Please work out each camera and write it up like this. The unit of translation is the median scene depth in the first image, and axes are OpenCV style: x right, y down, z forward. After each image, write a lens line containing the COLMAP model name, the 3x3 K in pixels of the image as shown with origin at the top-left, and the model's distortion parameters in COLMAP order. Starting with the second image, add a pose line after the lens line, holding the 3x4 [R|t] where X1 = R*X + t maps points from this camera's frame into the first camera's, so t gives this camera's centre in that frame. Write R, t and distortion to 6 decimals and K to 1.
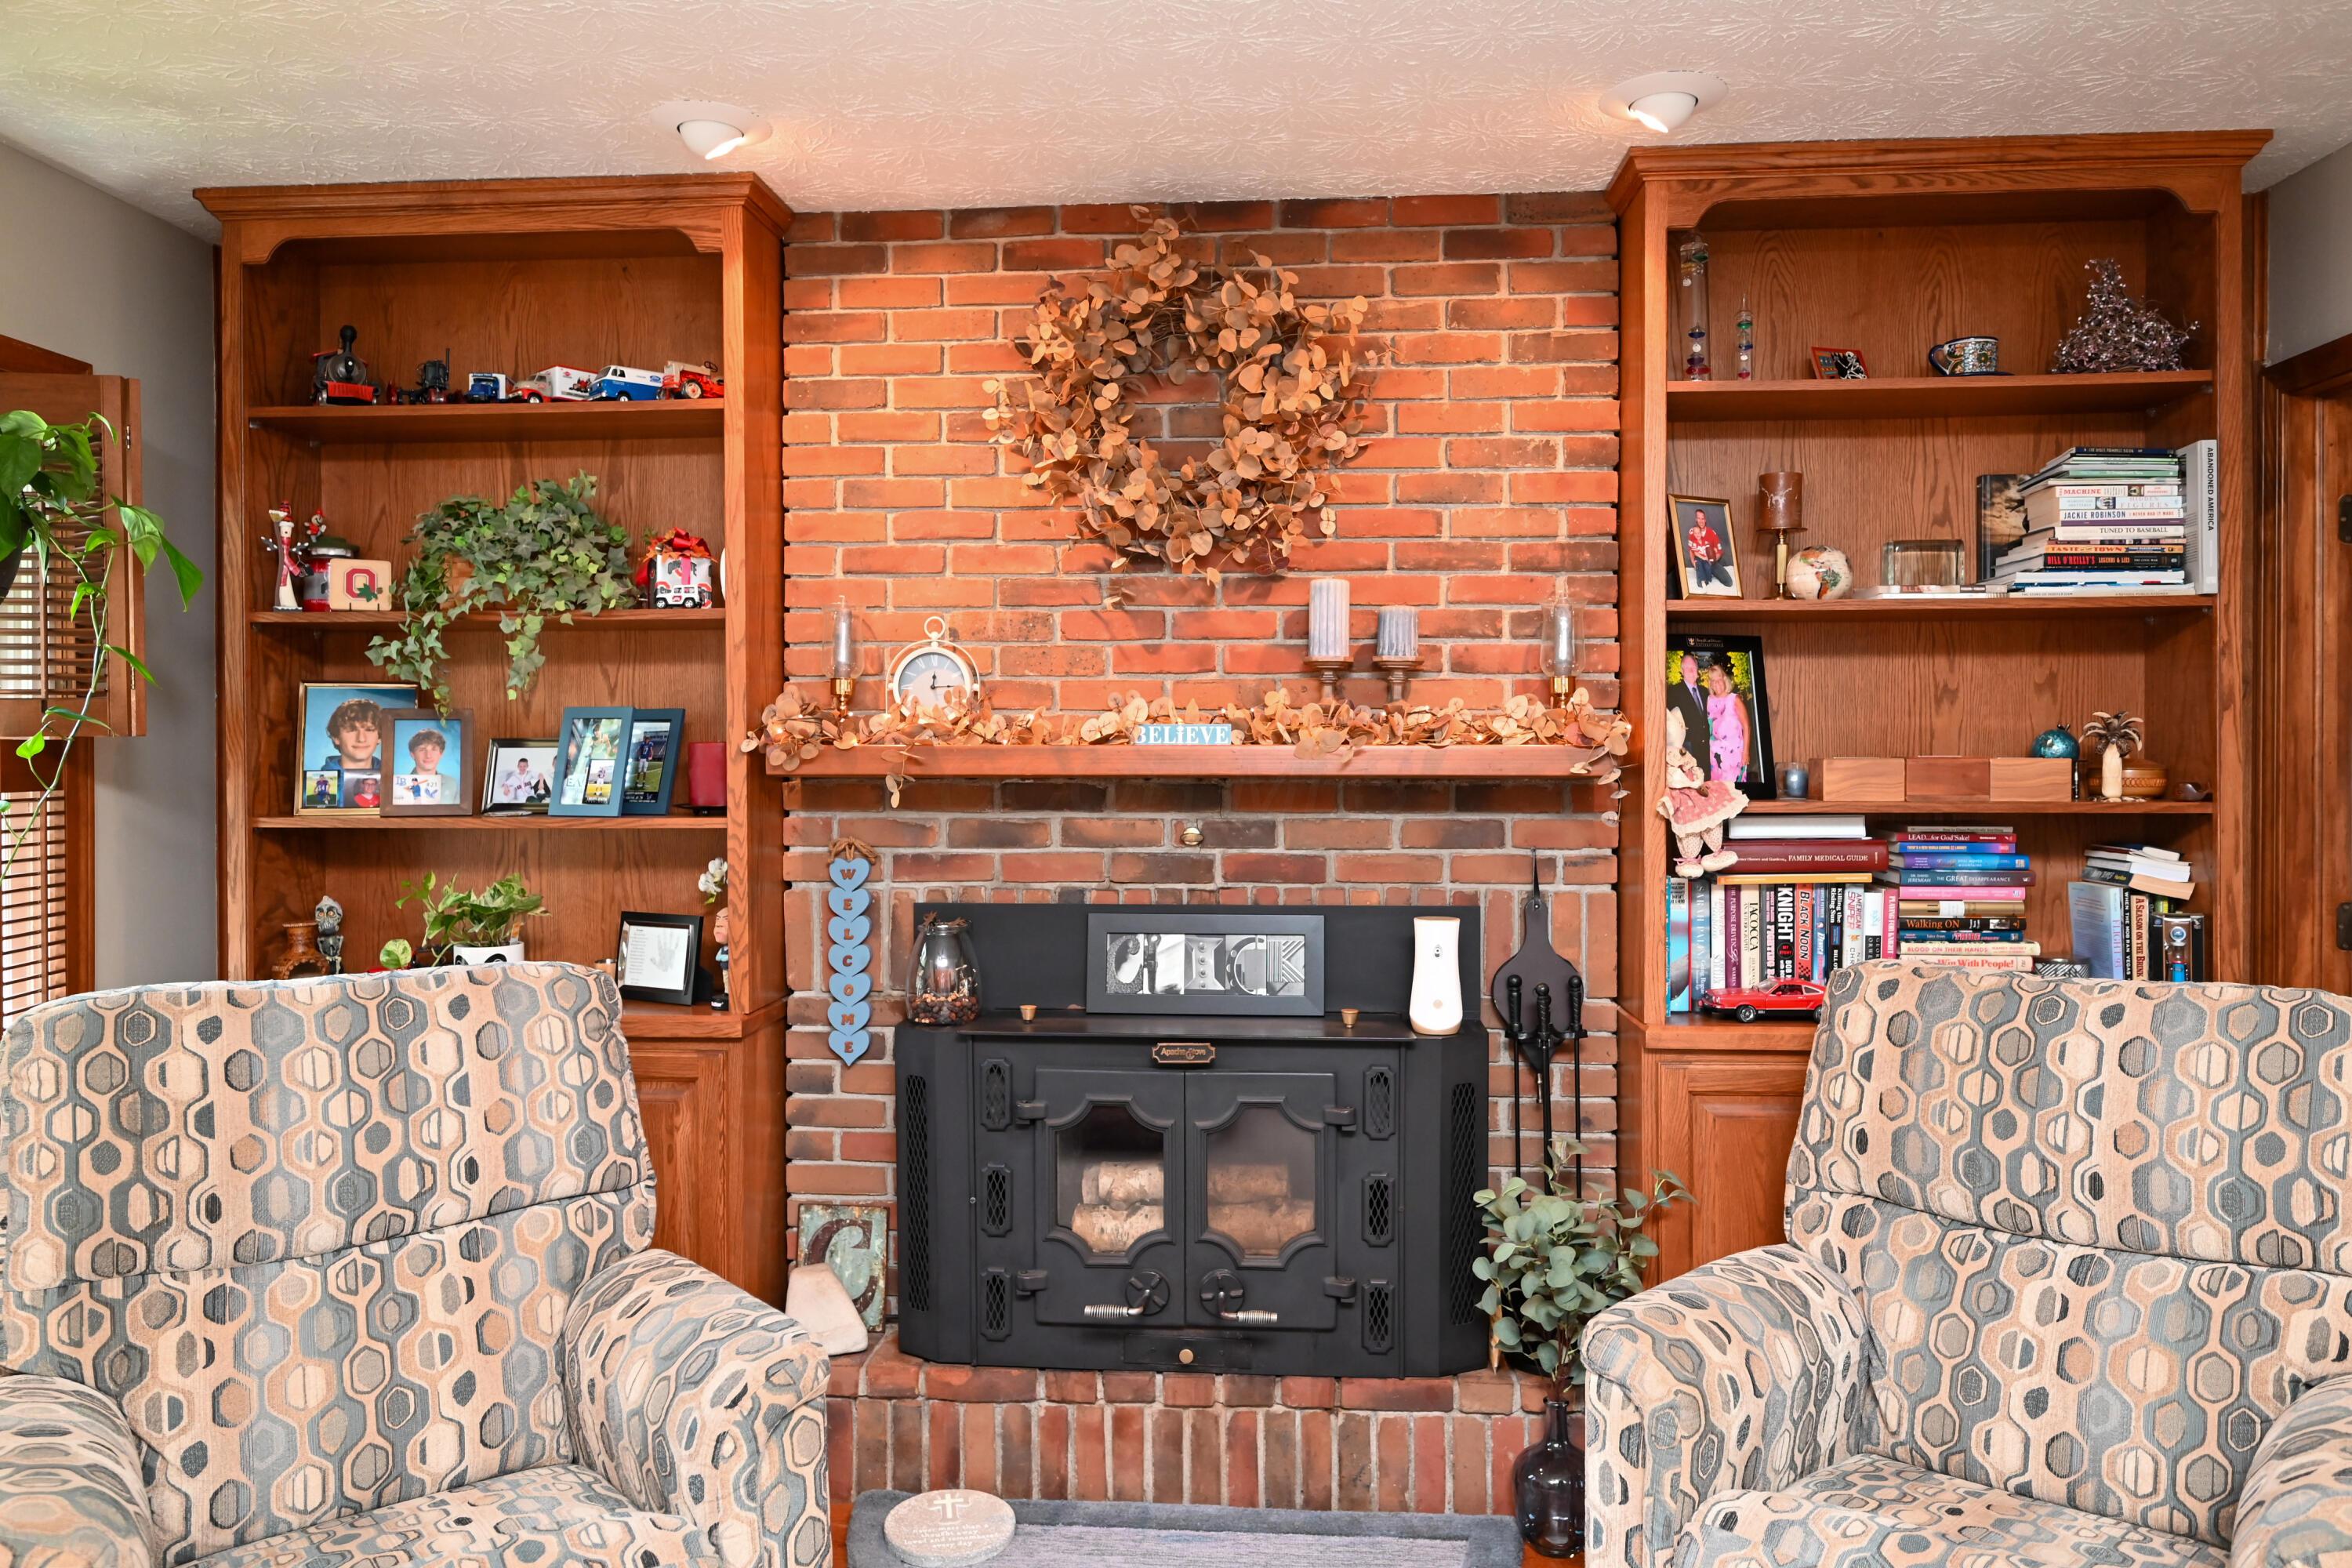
lens RADIAL K [[1618.5, 0, 1172.2], [0, 1618.5, 775.4], [0, 0, 1]] dist [-0.001622, 0.003674]
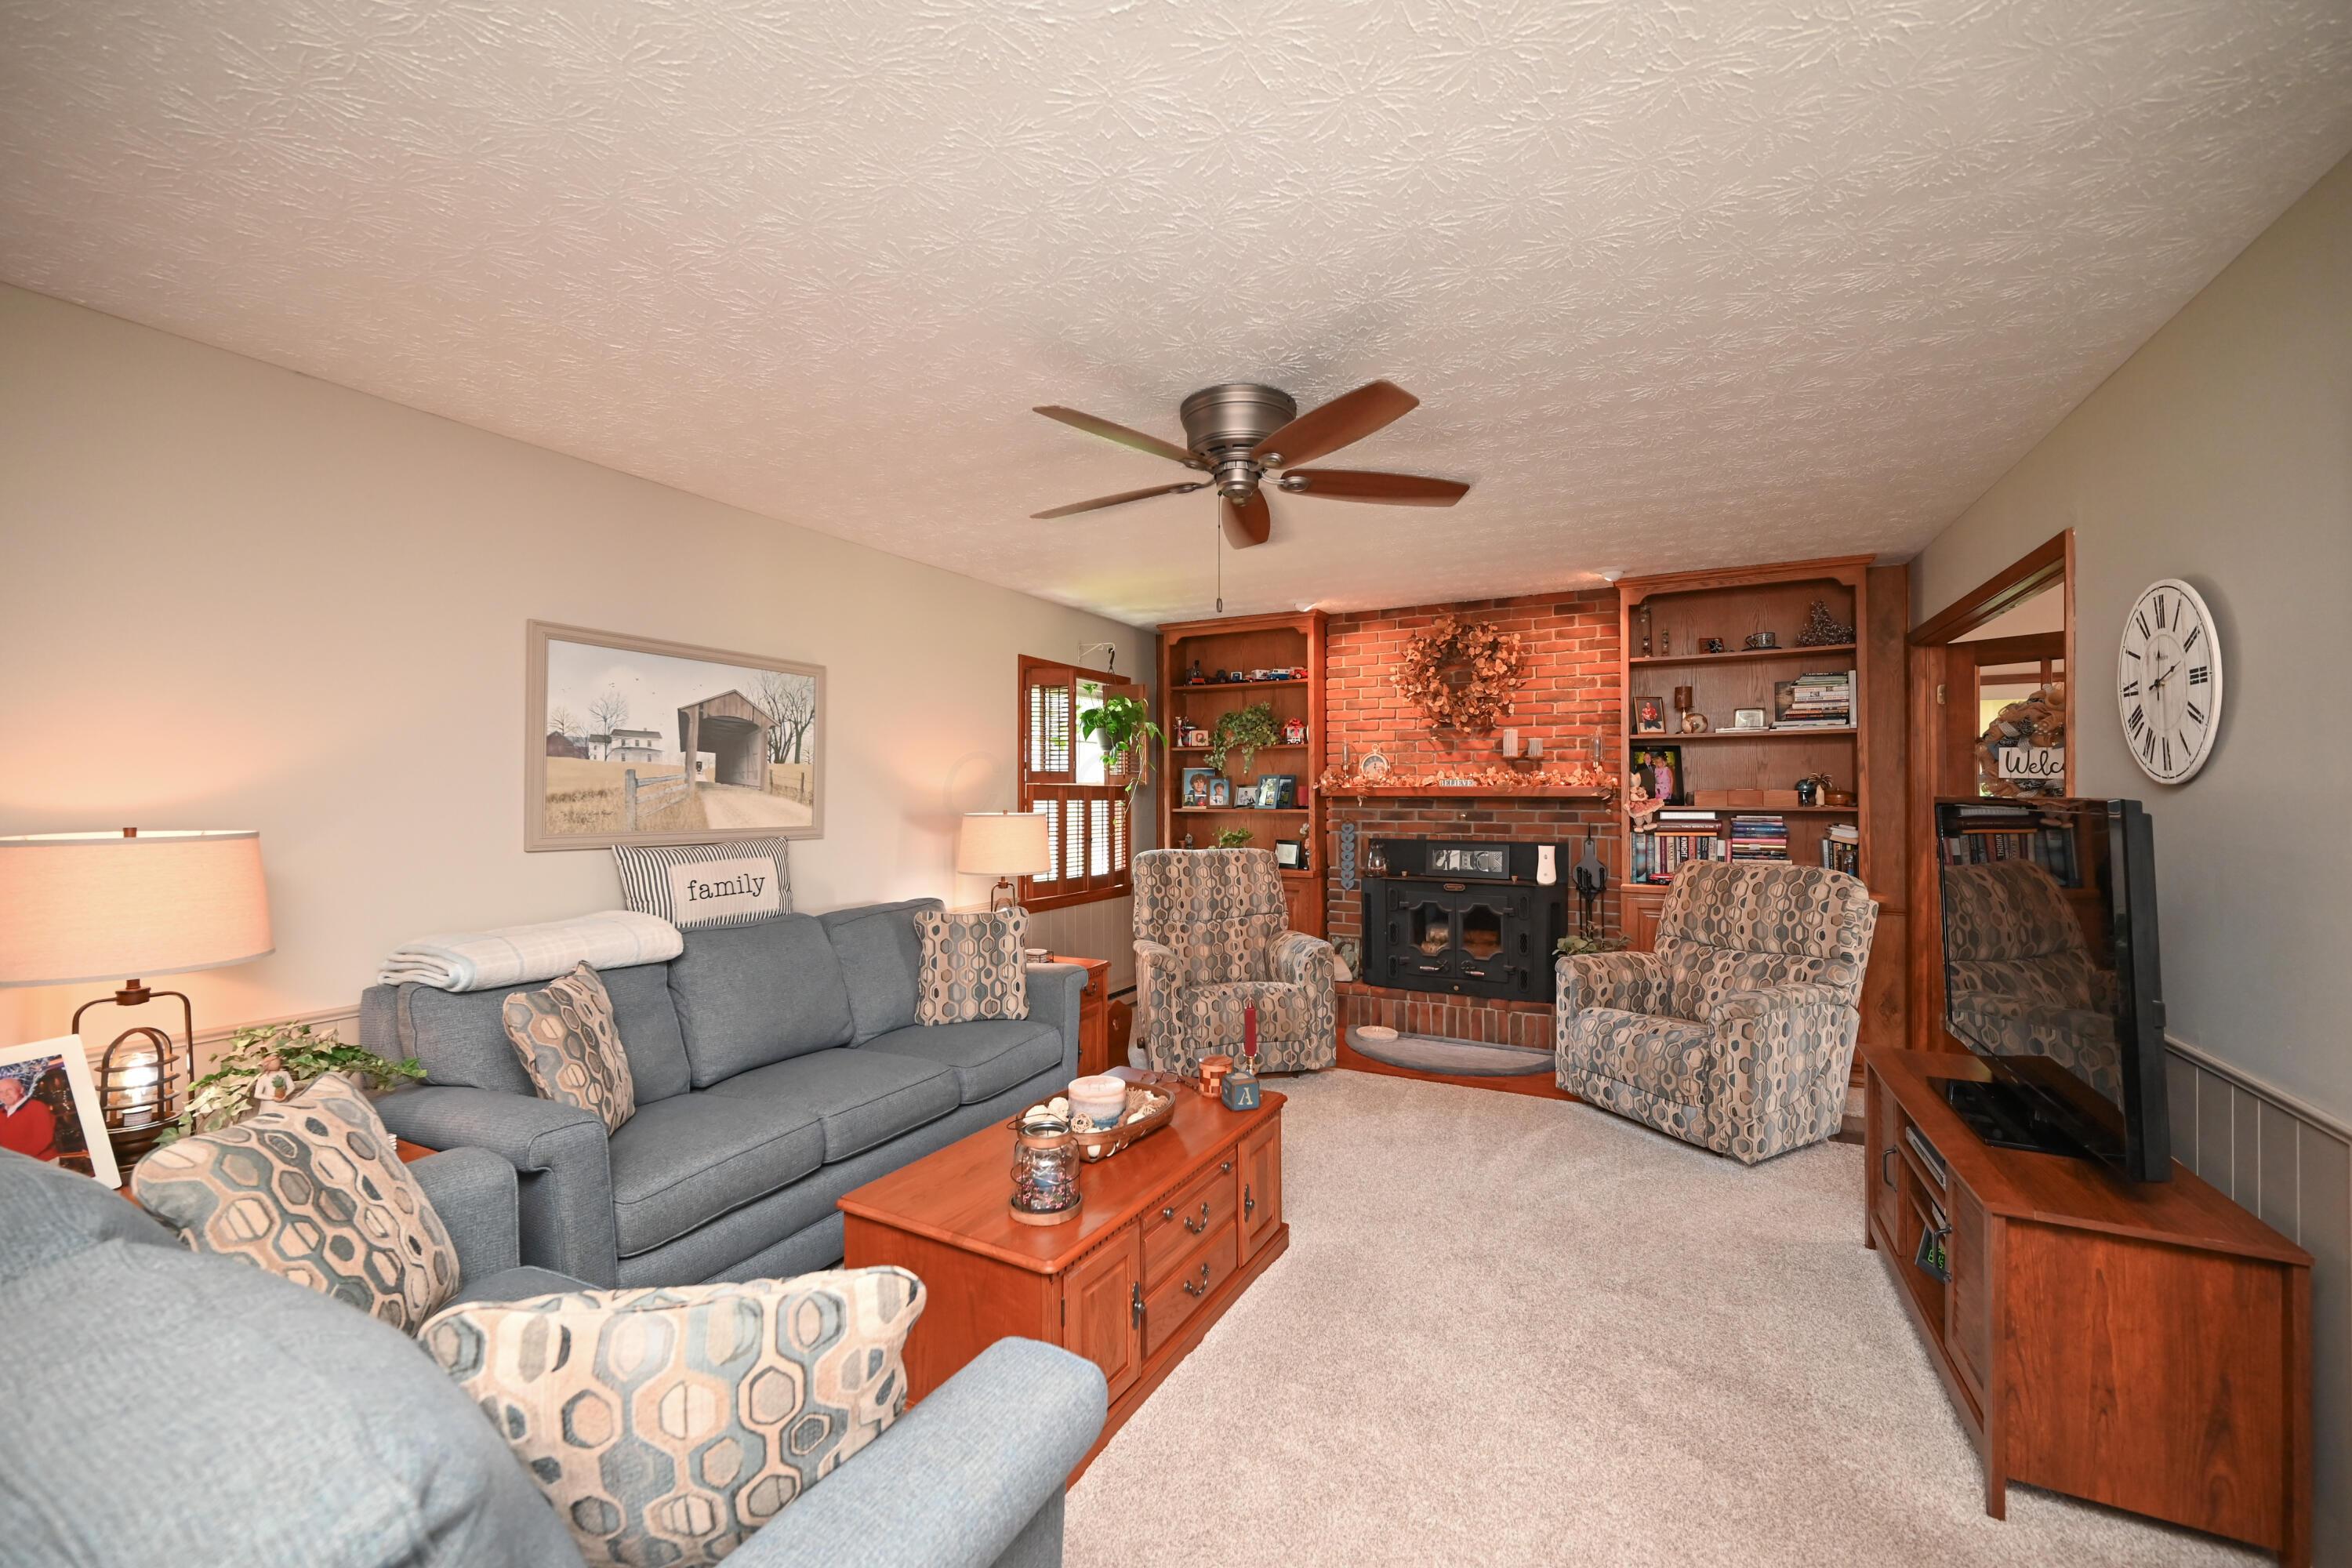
lens RADIAL K [[916.4, 0, 1174.9], [0, 916.4, 787.2], [0, 0, 1]] dist [-0.003062, -0.000155]
pose [[0.915160, -0.002468, -0.403083, 0.215184], [-0.002785, 0.999919, -0.012445, 0.005592], [0.403081, 0.012512, 0.915079, -0.772396]]
